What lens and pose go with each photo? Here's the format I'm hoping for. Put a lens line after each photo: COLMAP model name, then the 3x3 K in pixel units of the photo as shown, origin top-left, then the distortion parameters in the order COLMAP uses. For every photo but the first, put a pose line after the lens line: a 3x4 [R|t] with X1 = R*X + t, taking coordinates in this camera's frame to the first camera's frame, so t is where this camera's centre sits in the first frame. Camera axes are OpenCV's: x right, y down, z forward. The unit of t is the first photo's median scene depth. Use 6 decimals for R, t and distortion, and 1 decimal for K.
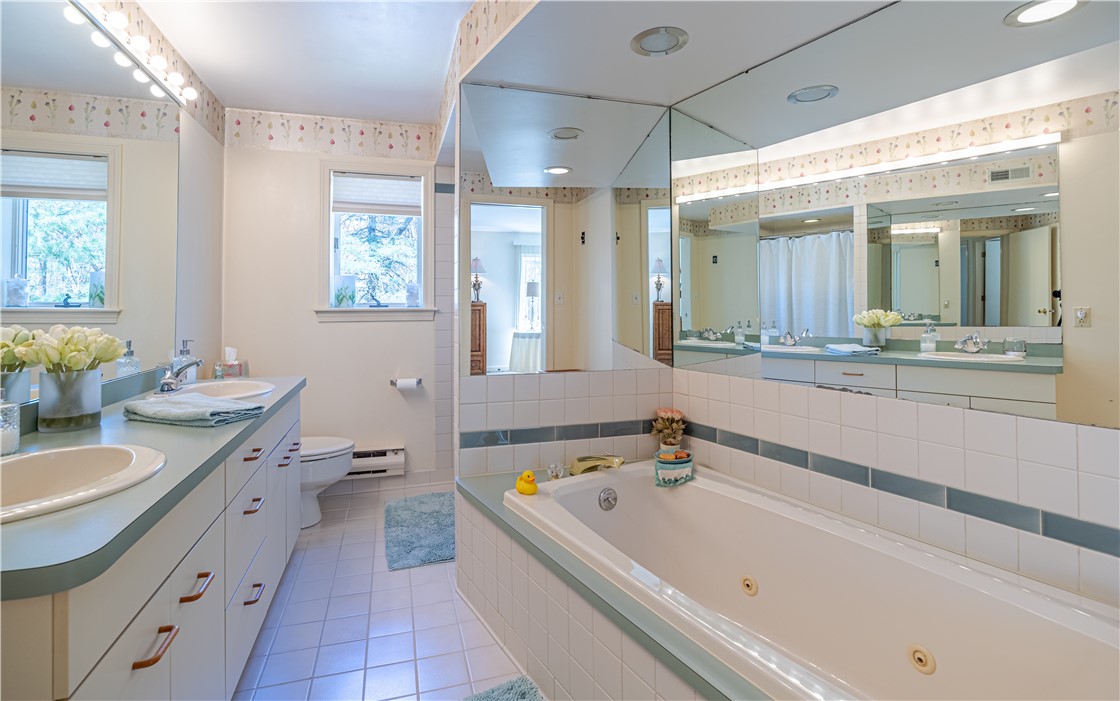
lens RADIAL K [[517.4, 0, 548.7], [0, 517.4, 295.0], [0, 0, 1]] dist [-0.011104, -0.000364]
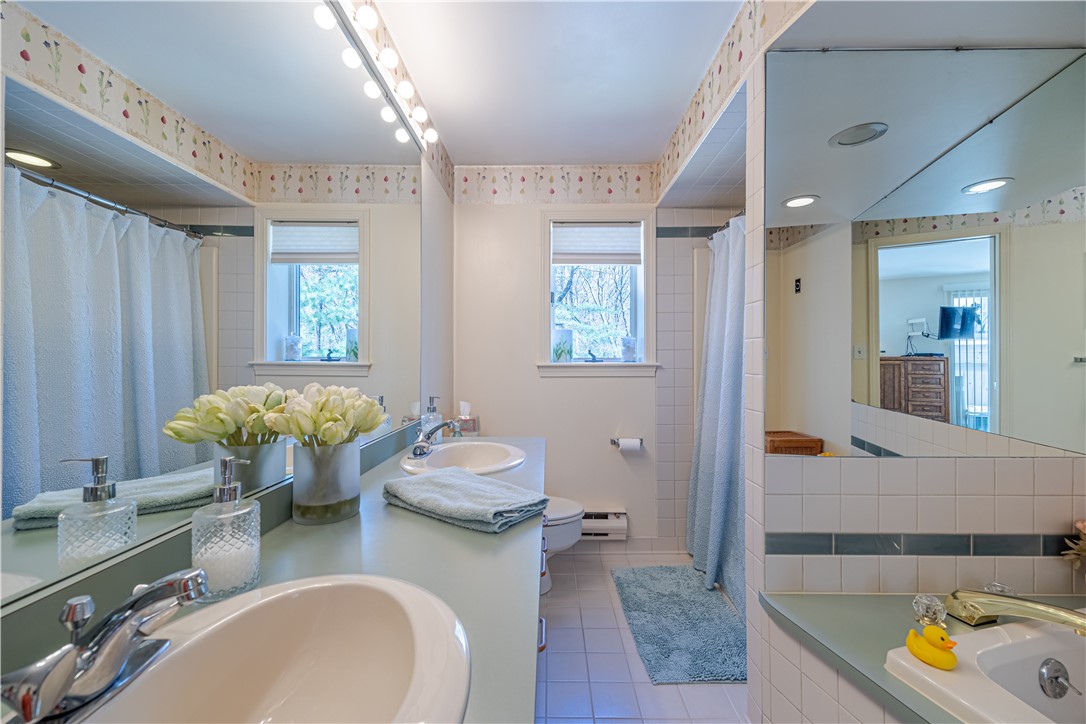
lens RADIAL K [[432.8, 0, 545.1], [0, 432.8, 361.3], [0, 0, 1]] dist [0.002857, -0.001167]
pose [[0.955182, 0.002139, -0.296012, -0.217477], [0.004162, 0.999778, 0.020655, 0.006264], [0.295990, -0.020961, 0.954961, 0.243325]]
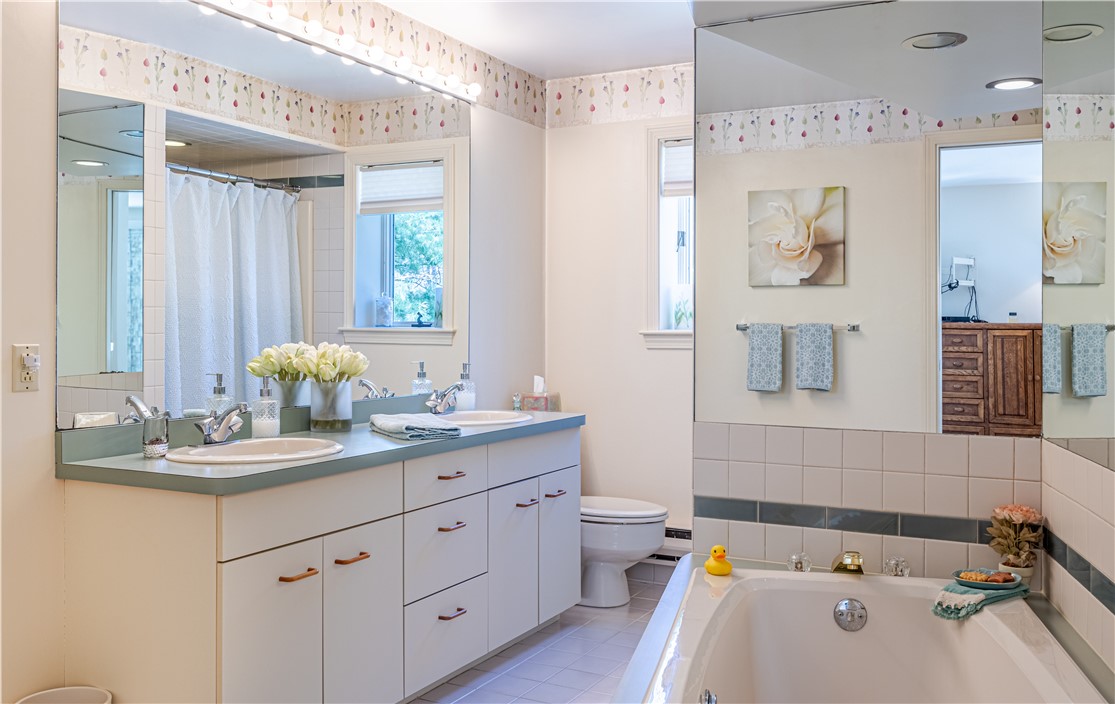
lens RADIAL K [[1014.9, 0, 557.3], [0, 1014.9, 349.6], [0, 0, 1]] dist [-0.044330, 0.000000]
pose [[0.715387, 0.021381, -0.698401, 0.538595], [0.009145, 0.999160, 0.039956, -0.006577], [0.698668, -0.034971, 0.714591, -0.145710]]
